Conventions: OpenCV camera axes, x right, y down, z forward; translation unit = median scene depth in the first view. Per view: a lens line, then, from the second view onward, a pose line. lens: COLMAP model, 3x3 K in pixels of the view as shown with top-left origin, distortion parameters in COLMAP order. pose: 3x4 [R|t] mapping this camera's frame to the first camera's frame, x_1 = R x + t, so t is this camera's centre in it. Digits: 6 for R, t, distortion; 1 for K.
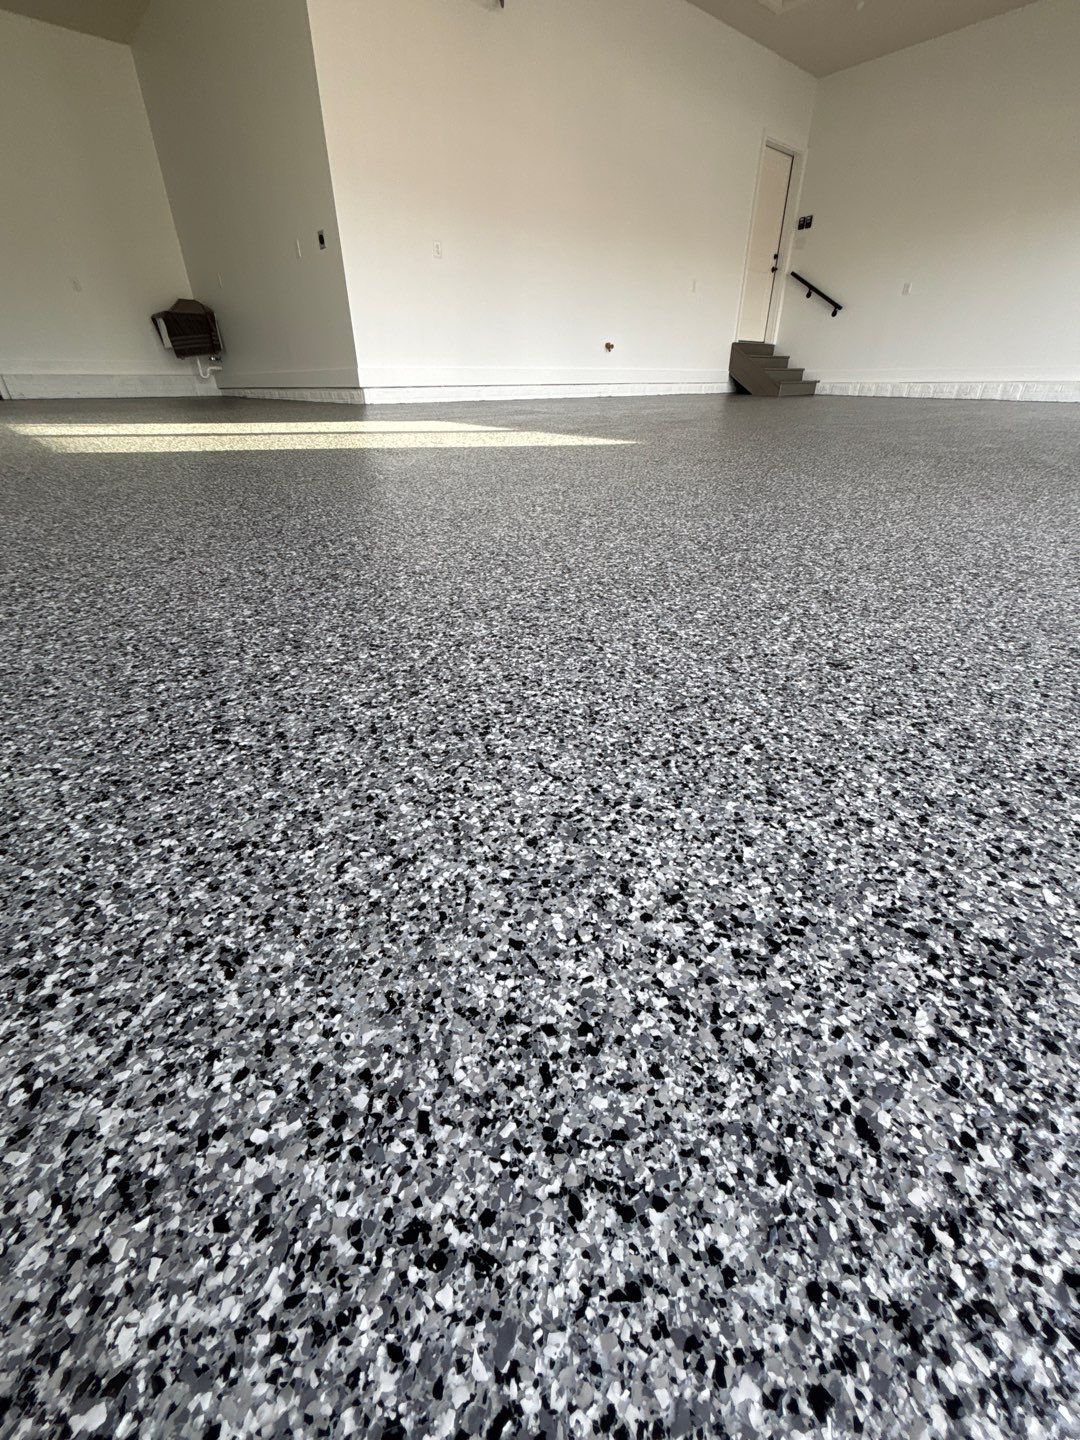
lens RADIAL K [[569.5, 0, 537.4], [0, 569.5, 723.5], [0, 0, 1]] dist [0.001658, -0.000756]
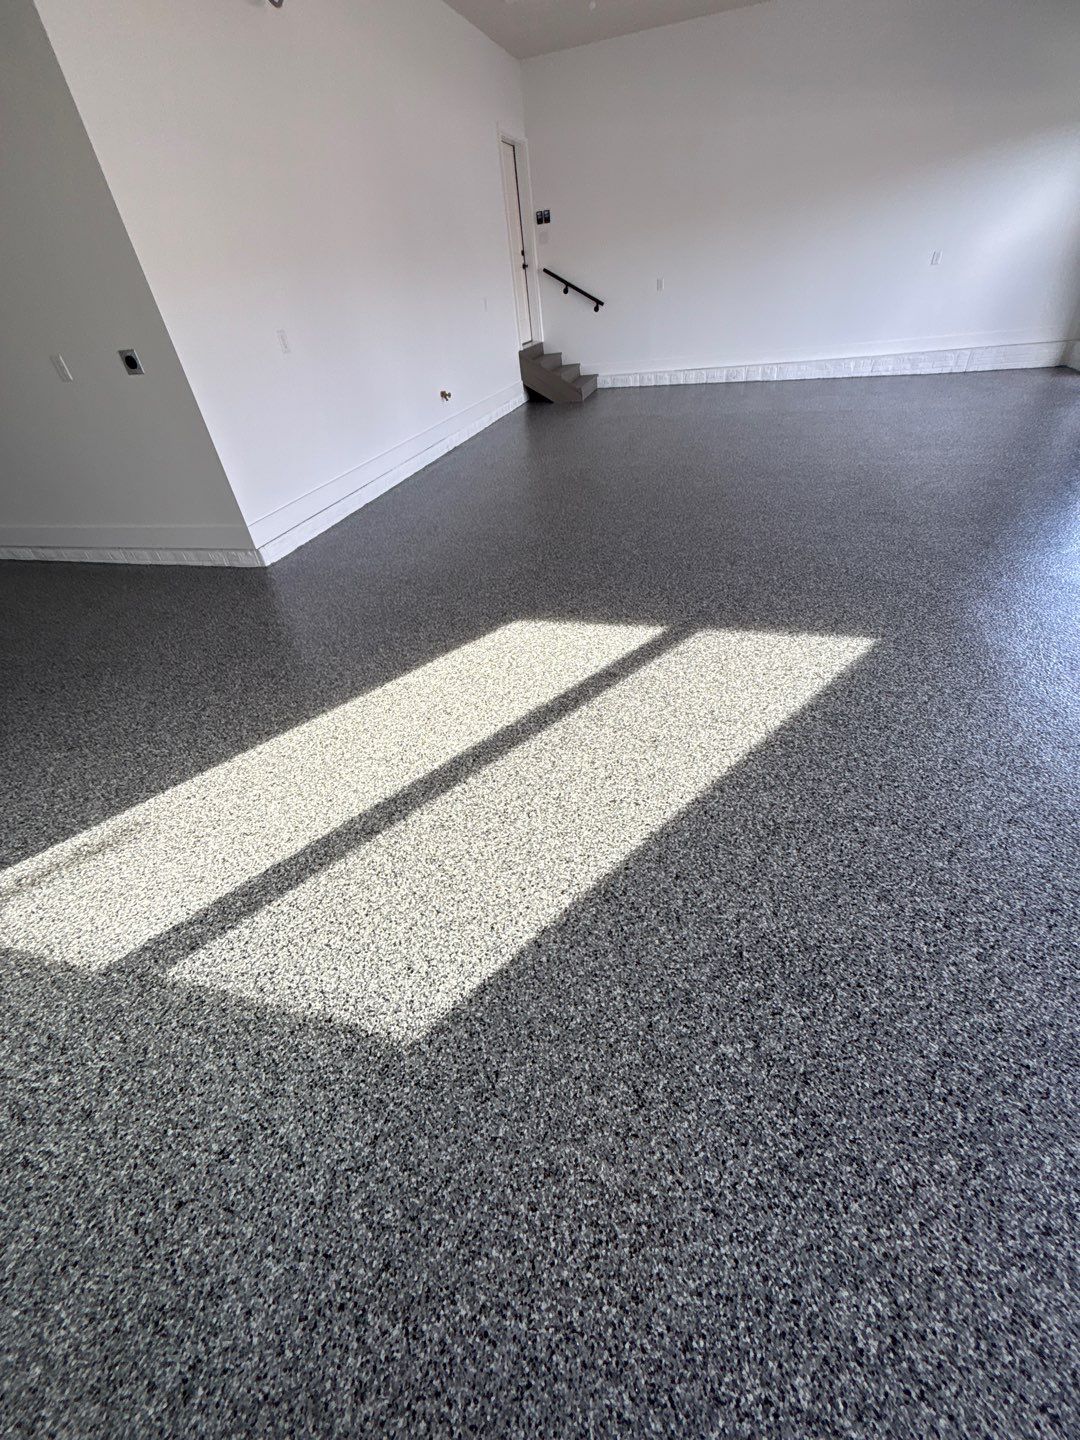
lens RADIAL K [[569.5, 0, 533.5], [0, 569.5, 721.1], [0, 0, 1]] dist [0.001658, -0.000756]
pose [[0.839783, -0.391409, 0.376249, -3.306082], [0.358467, 0.920212, 0.157196, -3.286283], [-0.407757, 0.002862, 0.913086, 1.612415]]
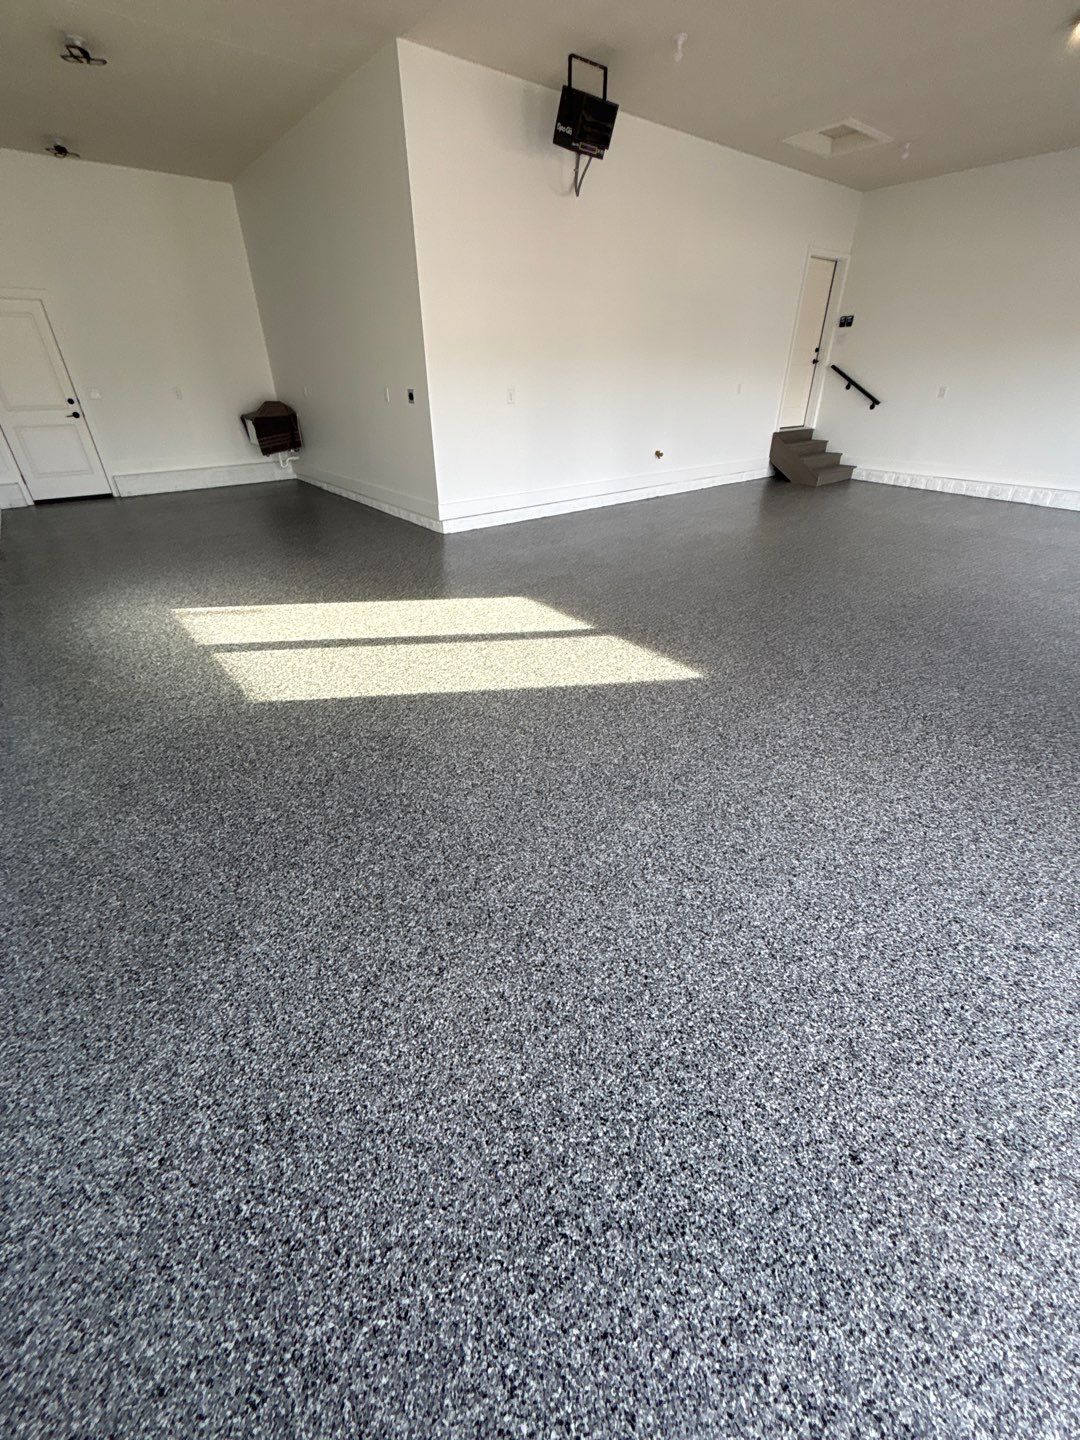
lens RADIAL K [[569.5, 0, 538.1], [0, 569.5, 722.0], [0, 0, 1]] dist [0.001658, -0.000756]
pose [[0.999000, 0.022796, -0.038464, -0.563473], [-0.022513, 0.999716, 0.007797, -1.789735], [0.038630, -0.006924, 0.999230, -1.069399]]
